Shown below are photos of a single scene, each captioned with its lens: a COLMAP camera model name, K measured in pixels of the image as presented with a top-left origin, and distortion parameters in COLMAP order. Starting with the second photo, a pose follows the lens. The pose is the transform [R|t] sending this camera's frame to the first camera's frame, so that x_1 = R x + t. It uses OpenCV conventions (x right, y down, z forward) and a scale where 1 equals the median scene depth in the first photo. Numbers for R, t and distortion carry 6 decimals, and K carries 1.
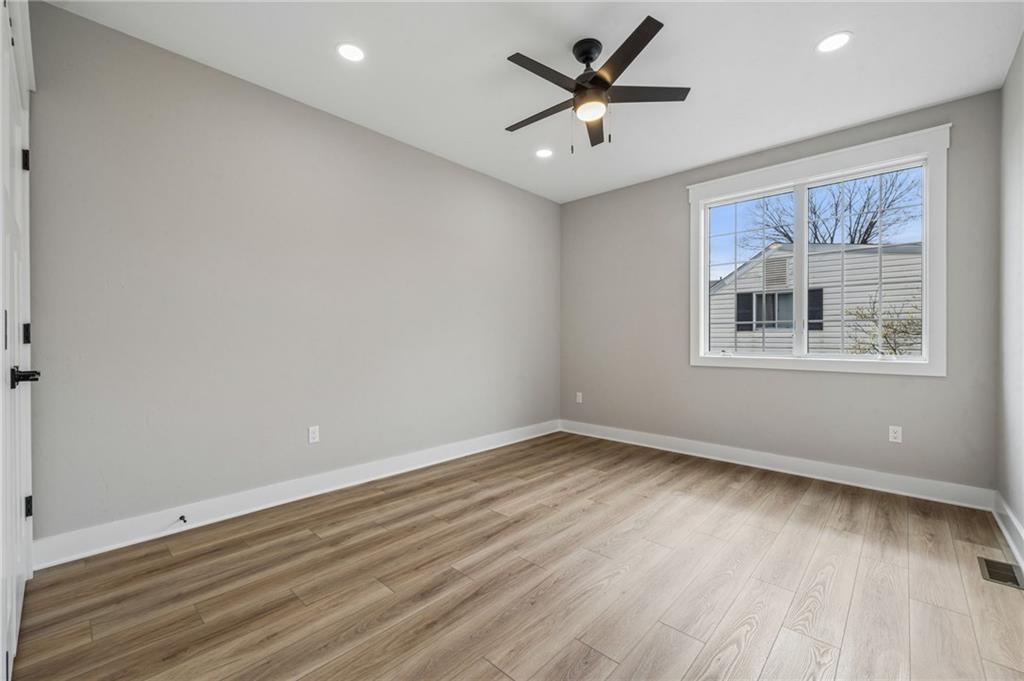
lens RADIAL K [[422.7, 0, 512.0], [0, 422.7, 340.5], [0, 0, 1]] dist [0.000185, 0.000000]
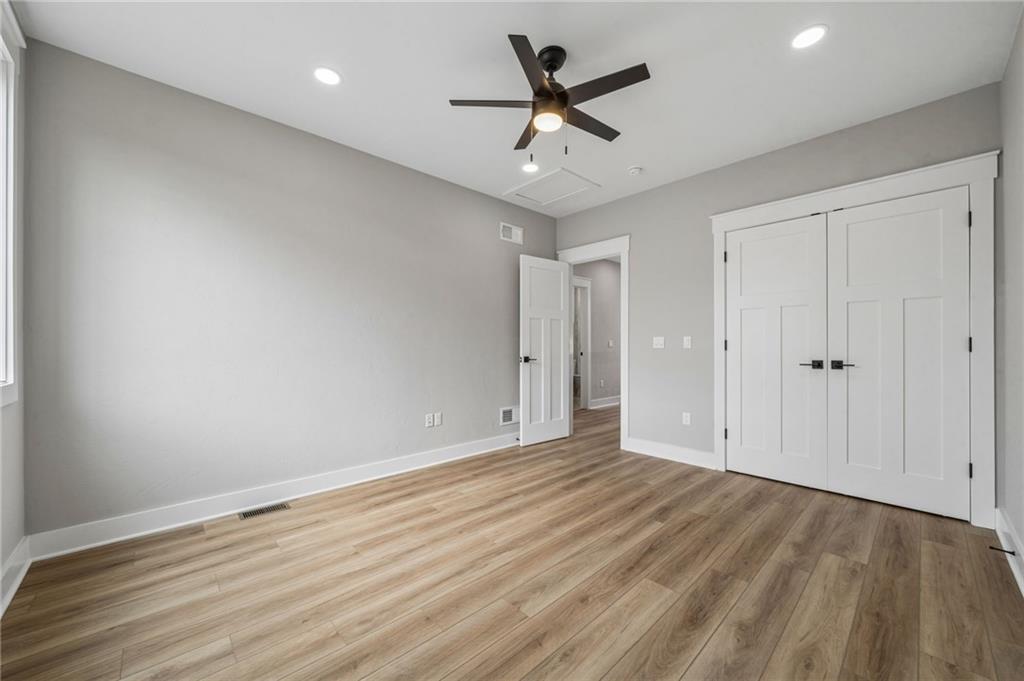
lens RADIAL K [[384.8, 0, 511.7], [0, 384.8, 345.4], [0, 0, 1]] dist [0.000057, -0.000067]
pose [[-0.997619, -0.002252, 0.068923, 0.202349], [-0.002255, 0.999997, 0.000037, -0.007424], [-0.068923, -0.000119, -0.997622, 1.863701]]
